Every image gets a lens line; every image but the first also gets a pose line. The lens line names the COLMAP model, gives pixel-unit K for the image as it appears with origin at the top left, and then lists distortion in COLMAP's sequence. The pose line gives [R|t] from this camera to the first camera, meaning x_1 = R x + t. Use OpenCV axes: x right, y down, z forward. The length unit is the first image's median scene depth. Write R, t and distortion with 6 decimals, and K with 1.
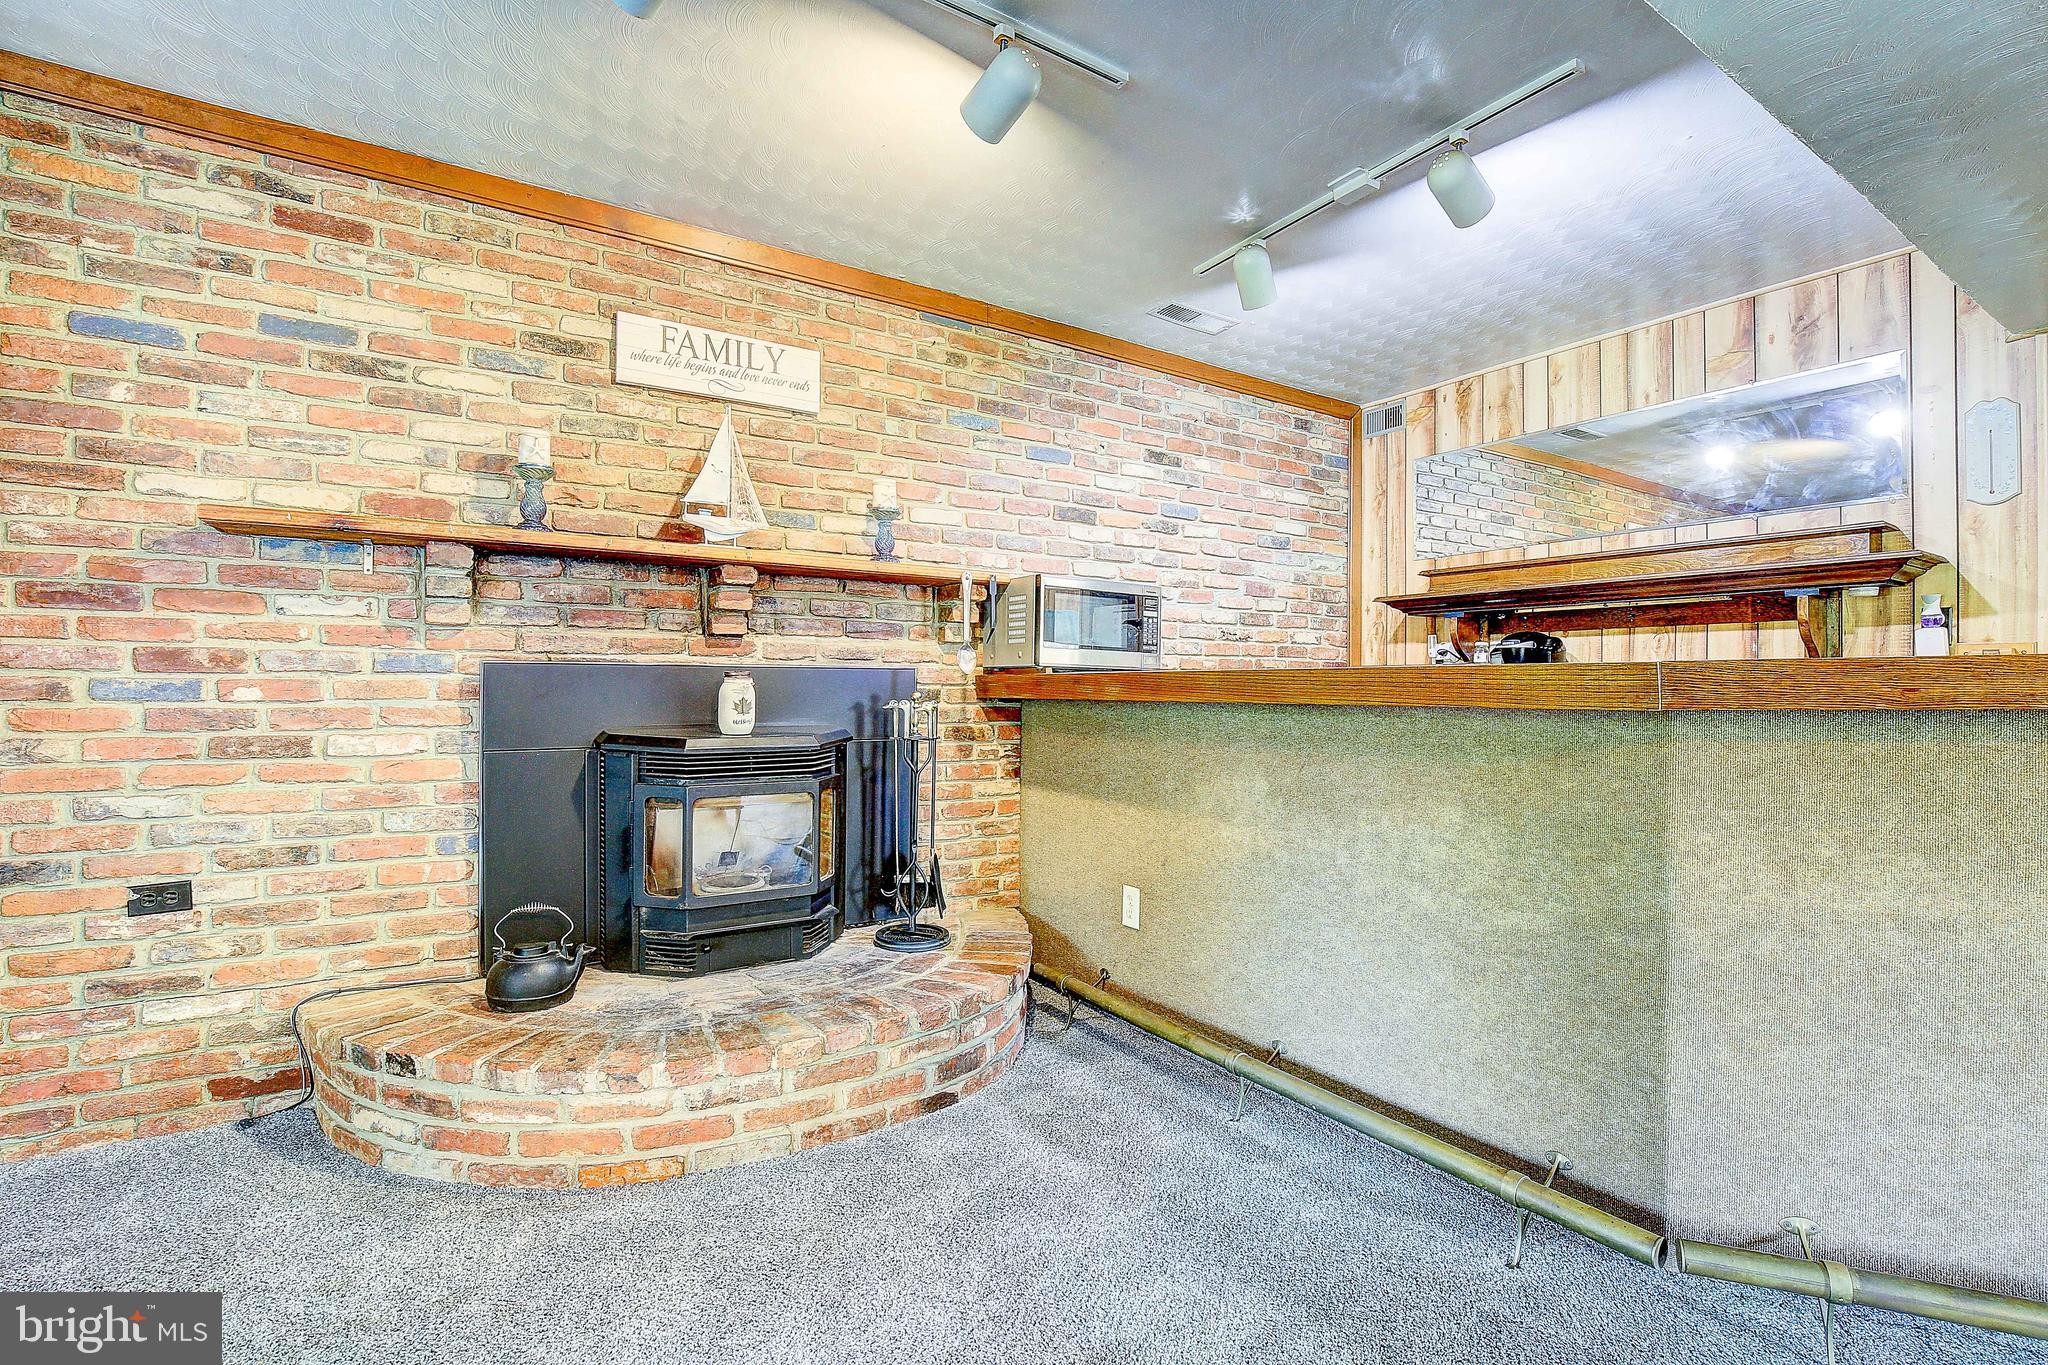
lens RADIAL K [[934.9, 0, 1036.5], [0, 934.9, 692.1], [0, 0, 1]] dist [-0.037506, 0.006932]
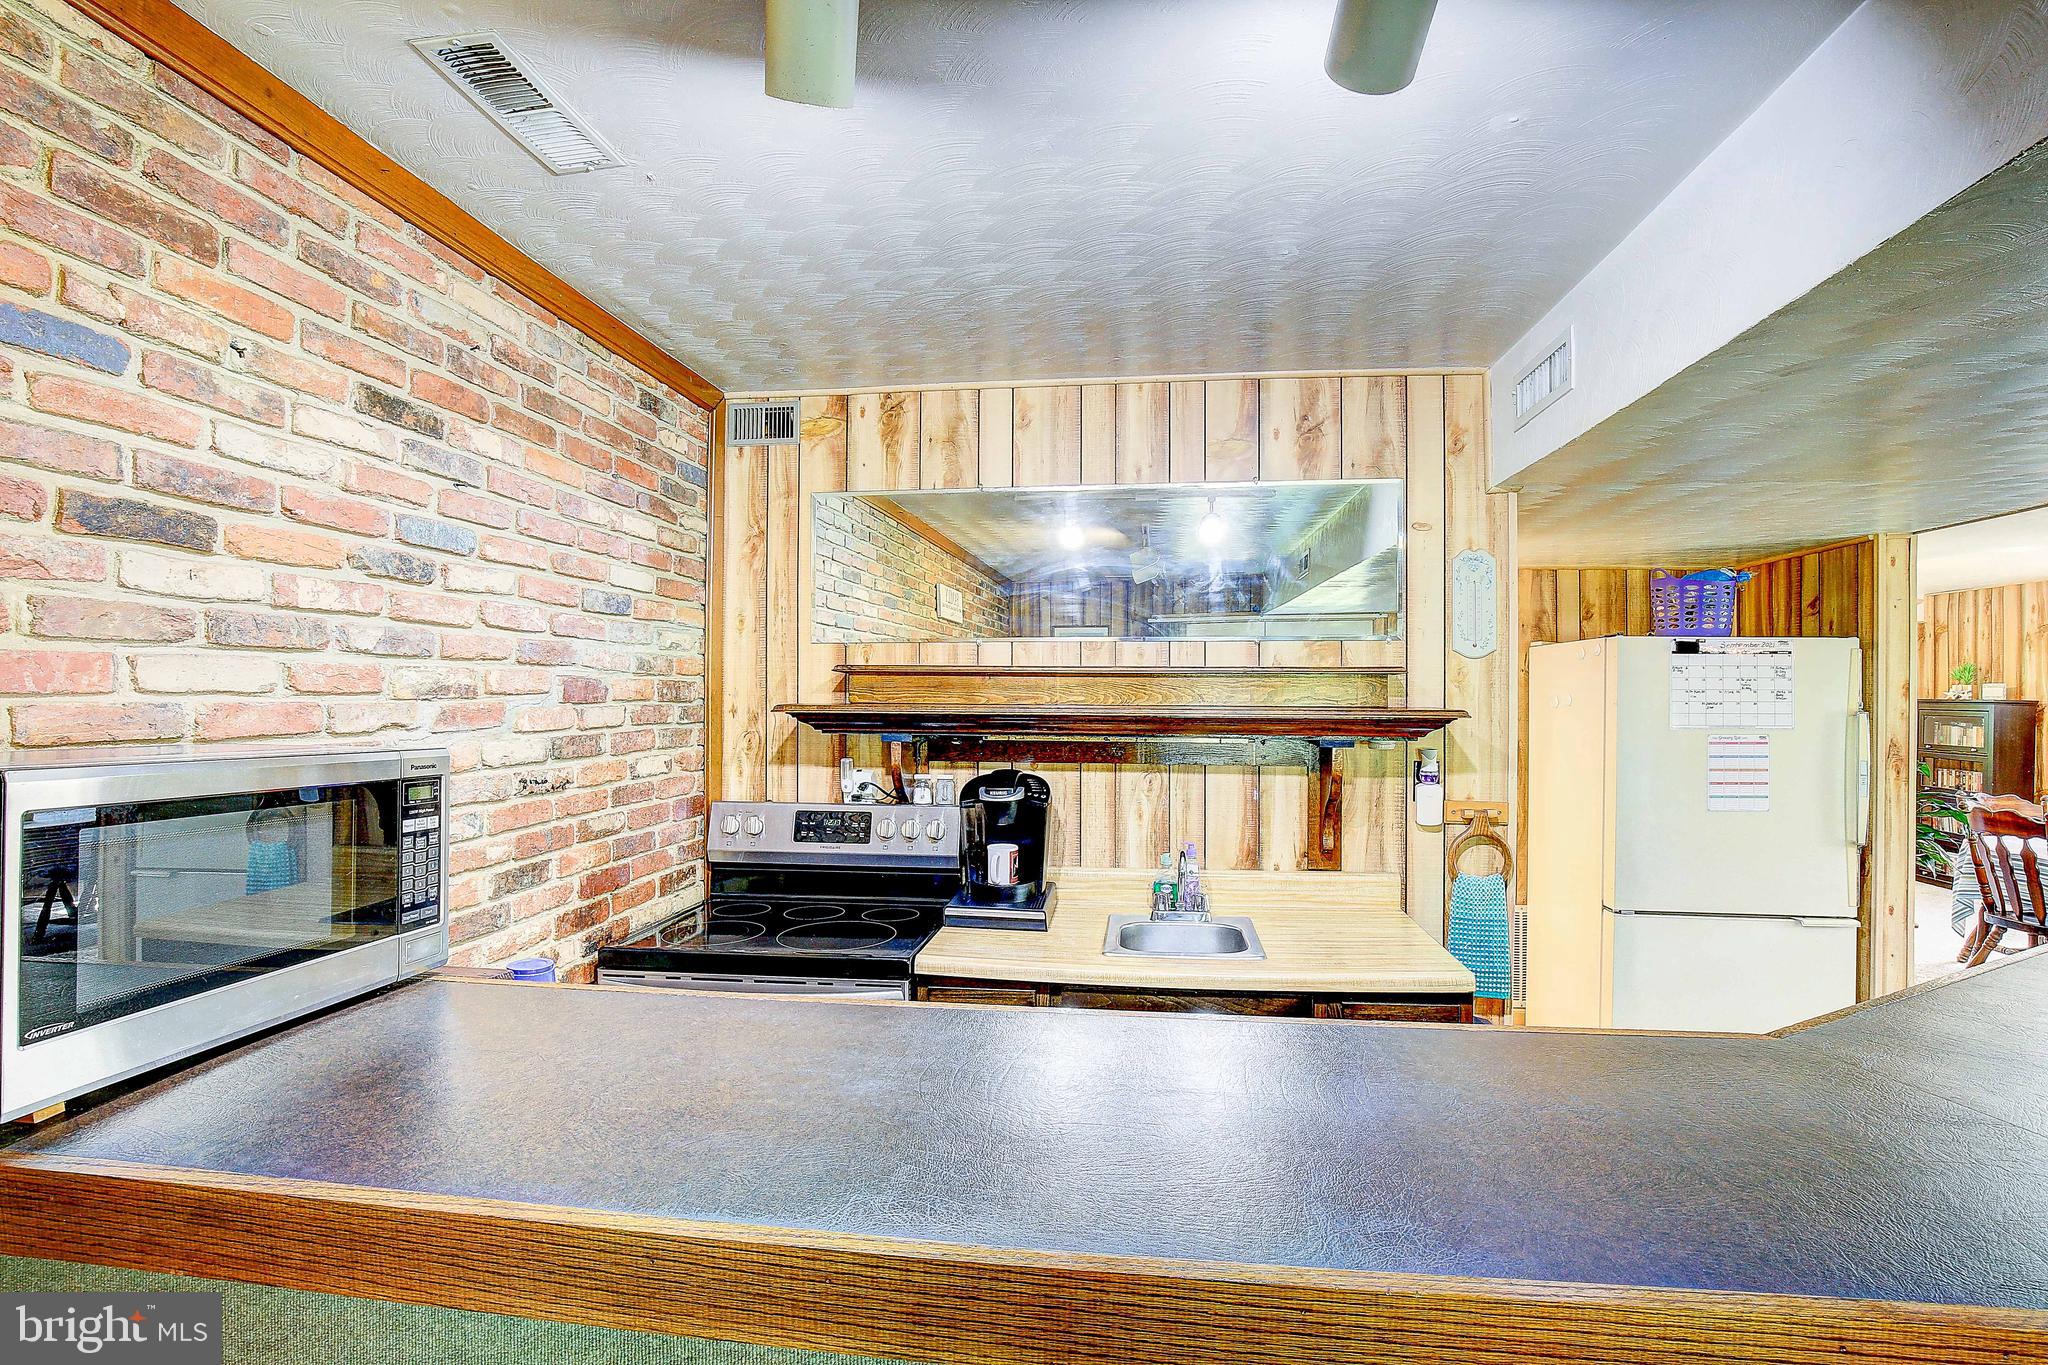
lens RADIAL K [[934.9, 0, 1038.4], [0, 934.9, 691.9], [0, 0, 1]] dist [-0.037506, 0.006932]
pose [[0.651518, 0.001091, 0.758632, 0.002954], [0.000233, 0.999999, -0.001638, -0.158512], [-0.758633, 0.001244, 0.651517, 0.658040]]
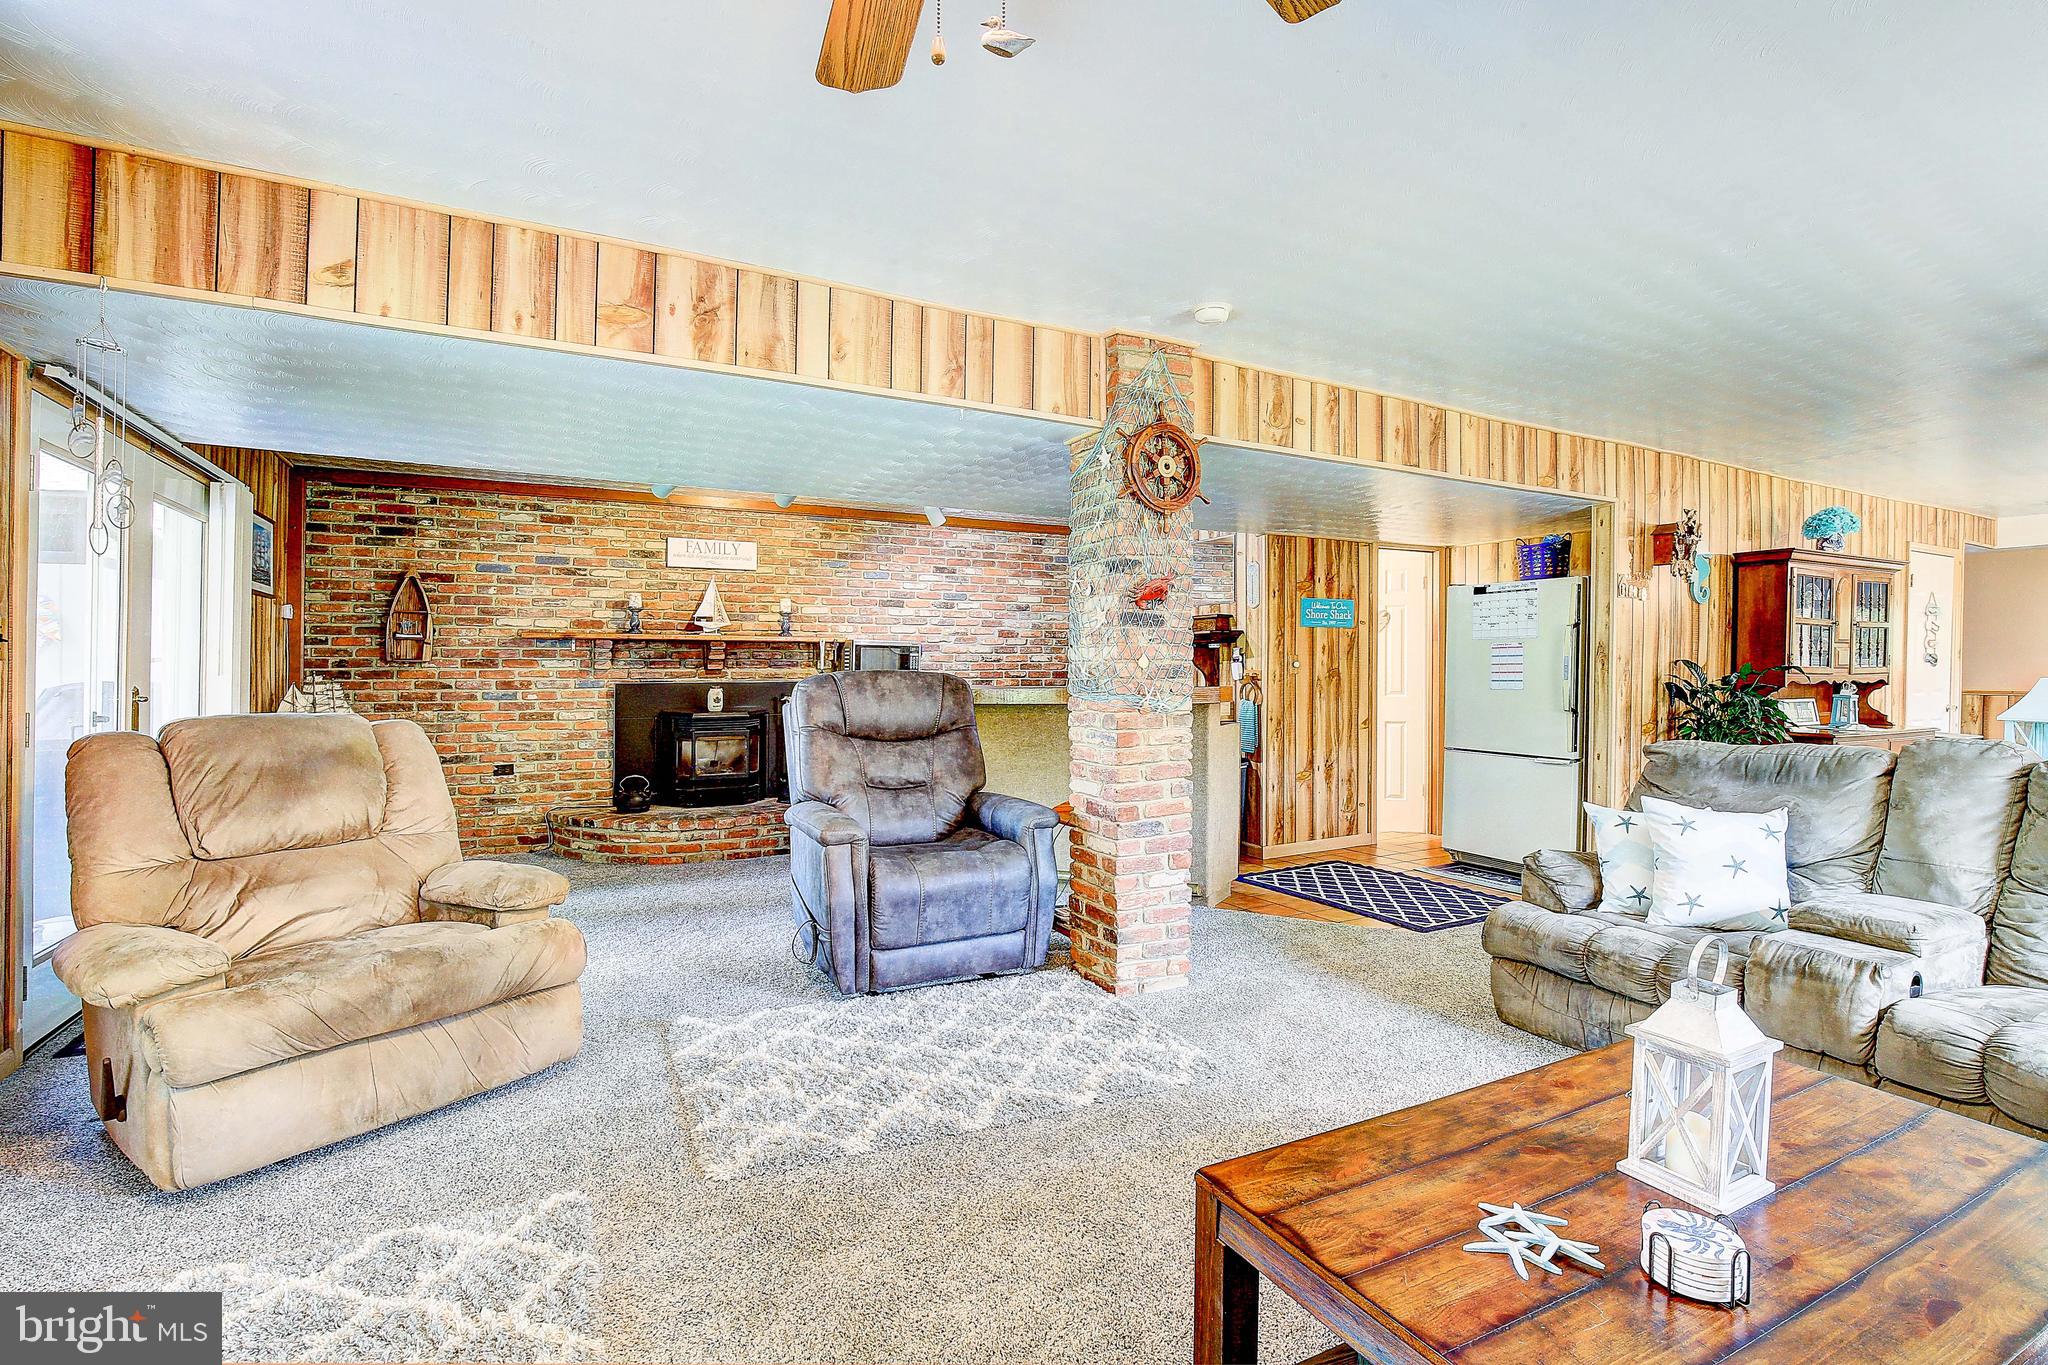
lens RADIAL K [[934.9, 0, 1057.9], [0, 934.9, 652.1], [0, 0, 1]] dist [-0.037506, 0.006932]
pose [[0.996674, -0.008035, -0.081100, 0.720665], [0.006509, 0.999797, -0.019054, -0.053398], [0.081237, 0.018463, 0.996524, -1.268431]]
